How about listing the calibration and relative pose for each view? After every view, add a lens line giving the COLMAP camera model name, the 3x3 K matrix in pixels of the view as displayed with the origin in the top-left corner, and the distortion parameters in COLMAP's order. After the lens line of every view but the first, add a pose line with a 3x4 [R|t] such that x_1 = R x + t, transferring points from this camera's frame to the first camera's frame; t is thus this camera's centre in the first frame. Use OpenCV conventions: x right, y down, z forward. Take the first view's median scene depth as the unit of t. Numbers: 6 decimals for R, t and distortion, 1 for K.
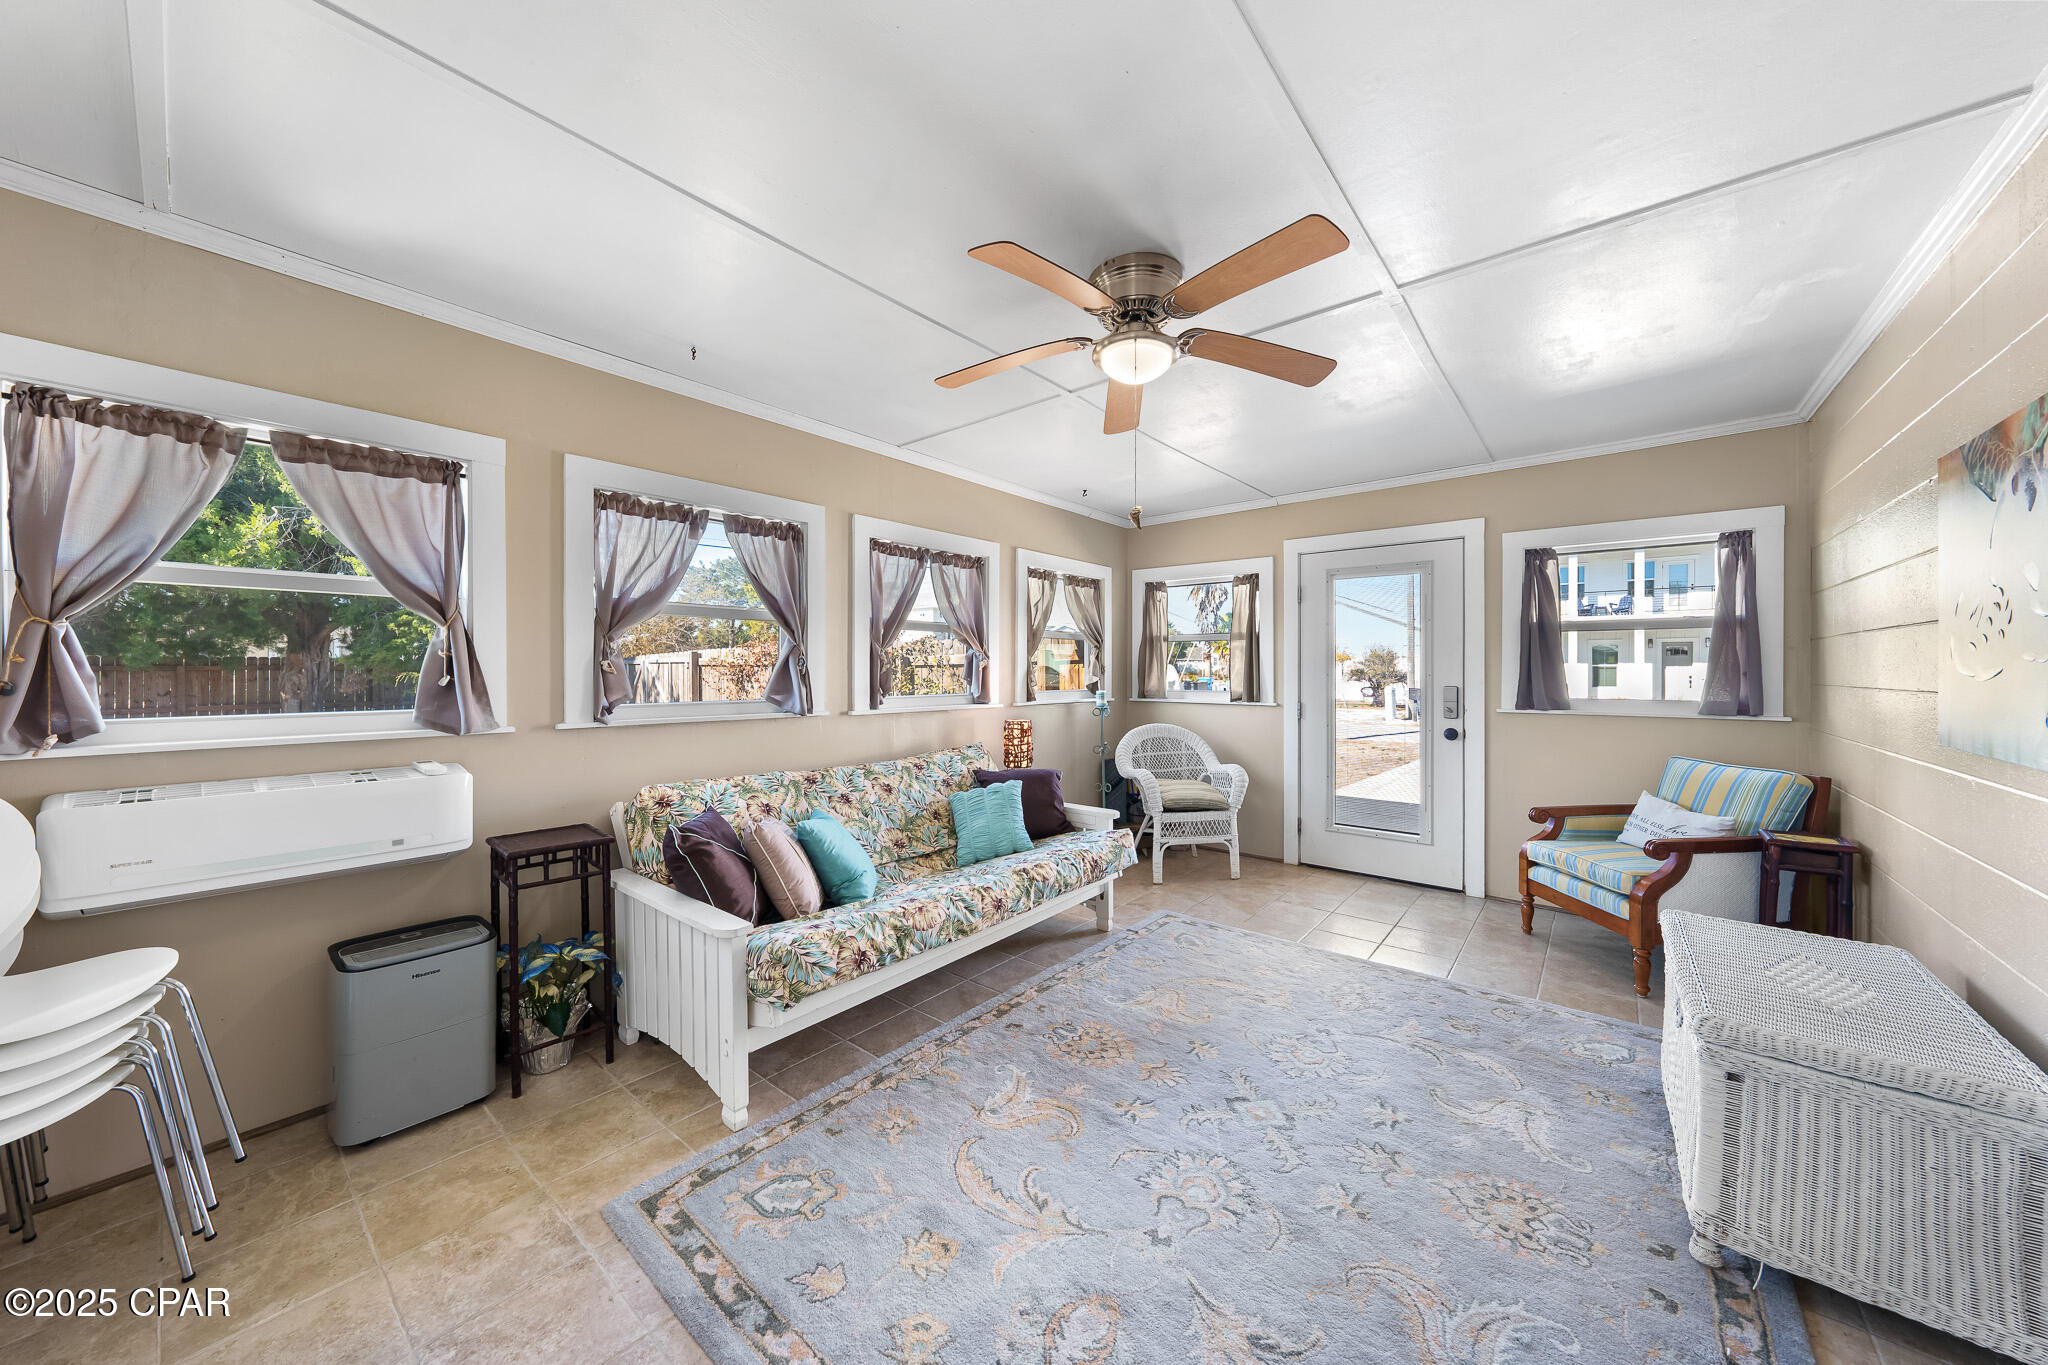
lens RADIAL K [[712.8, 0, 1033.7], [0, 712.8, 673.2], [0, 0, 1]] dist [-0.009450, 0.001653]
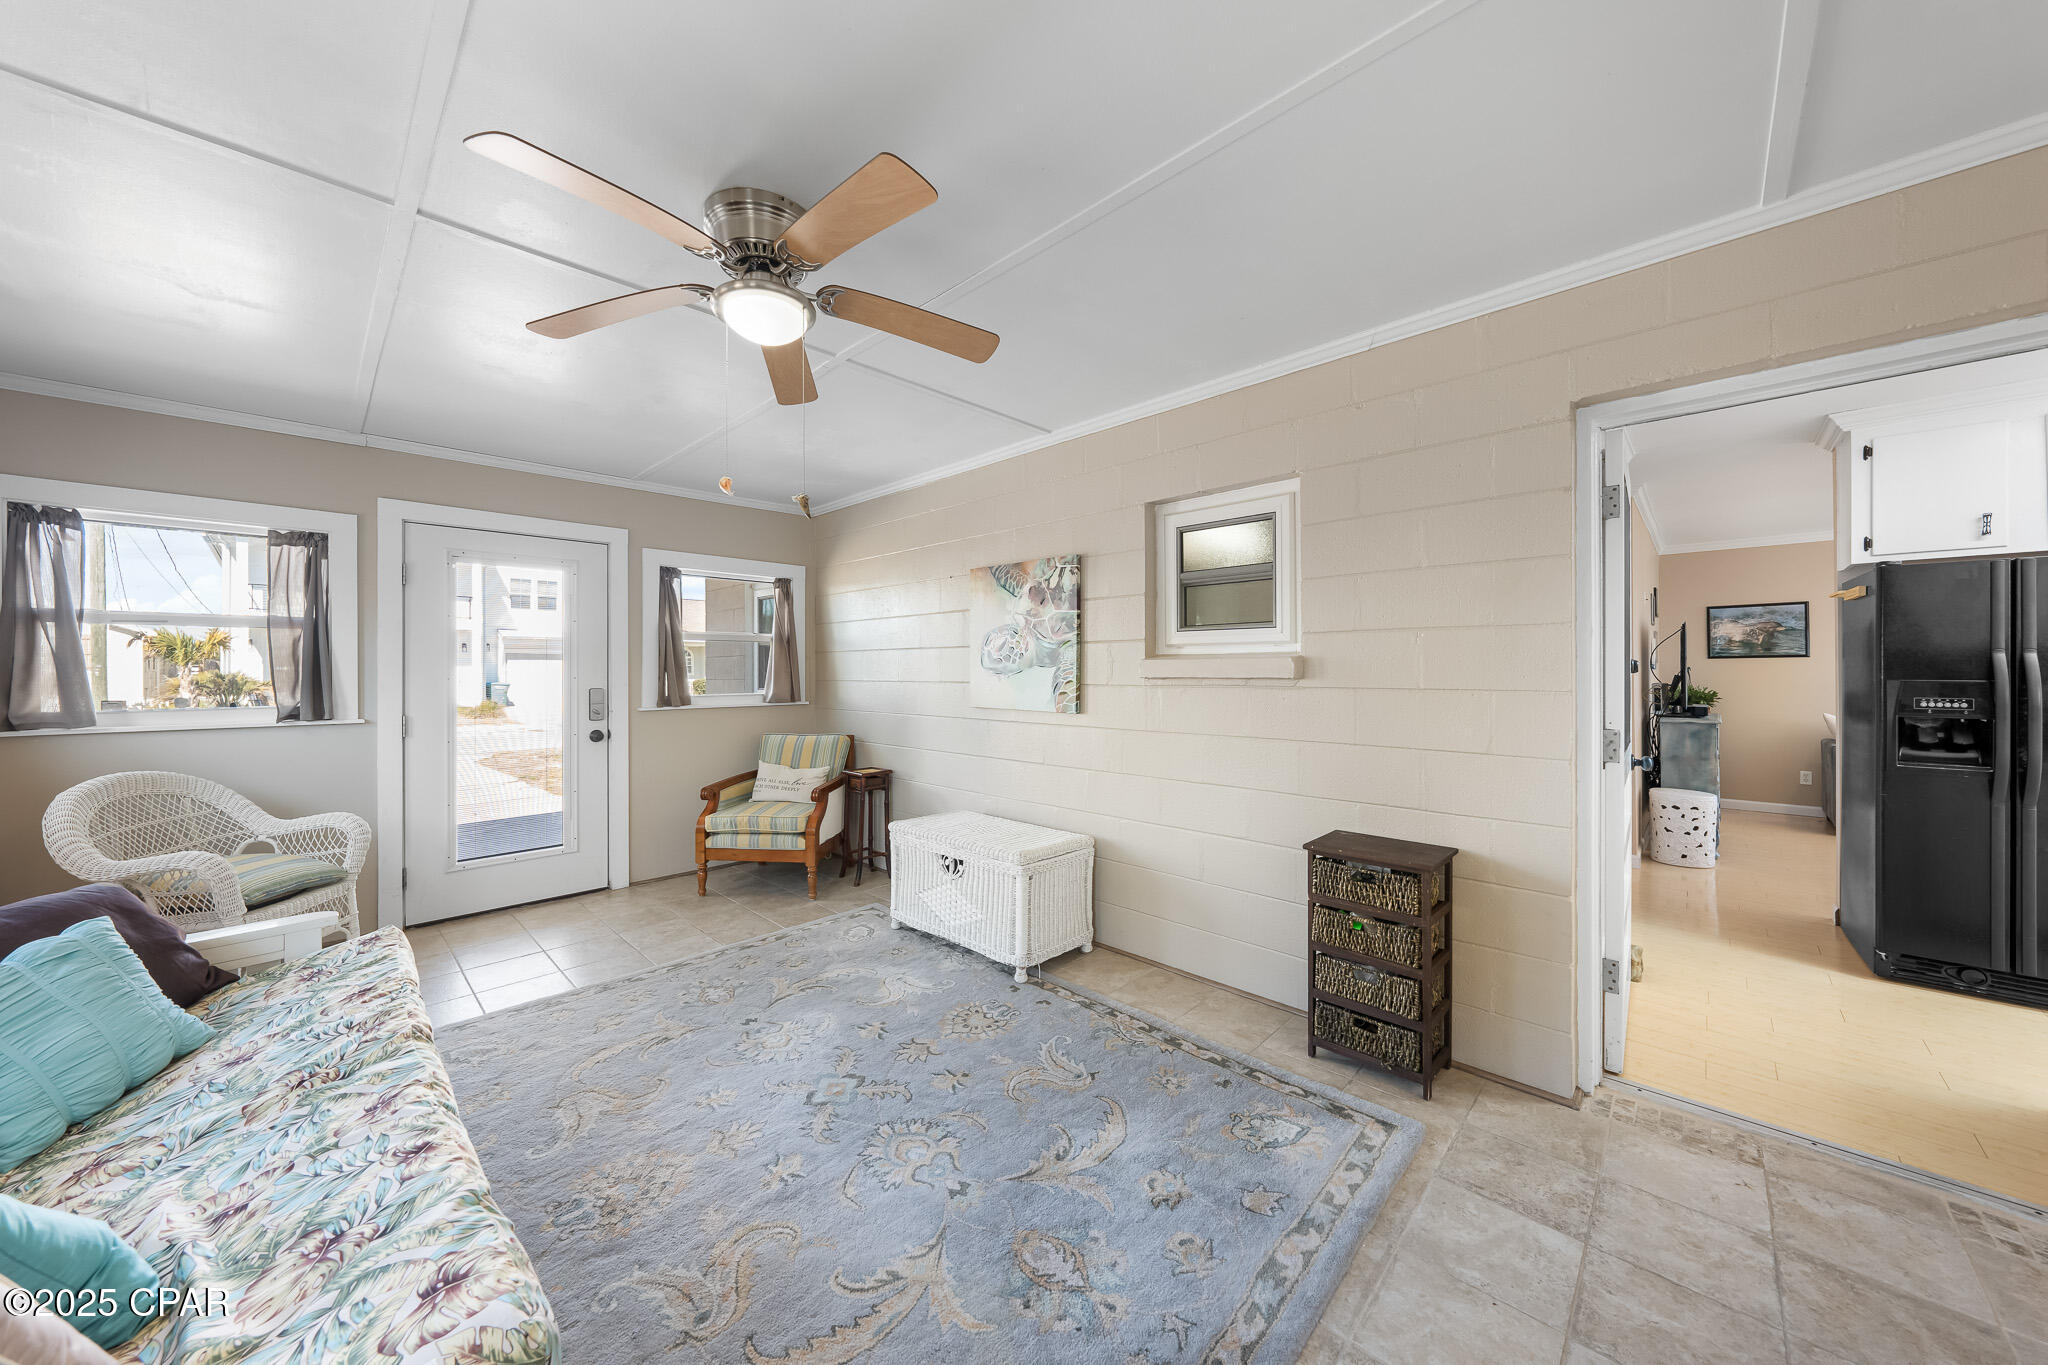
lens RADIAL K [[712.8, 0, 1002.9], [0, 712.8, 664.9], [0, 0, 1]] dist [-0.009450, 0.001653]
pose [[0.086137, 0.006736, 0.996261, -0.442534], [0.008533, 0.999935, -0.007498, -0.002963], [-0.996247, 0.009147, 0.086074, 0.401233]]
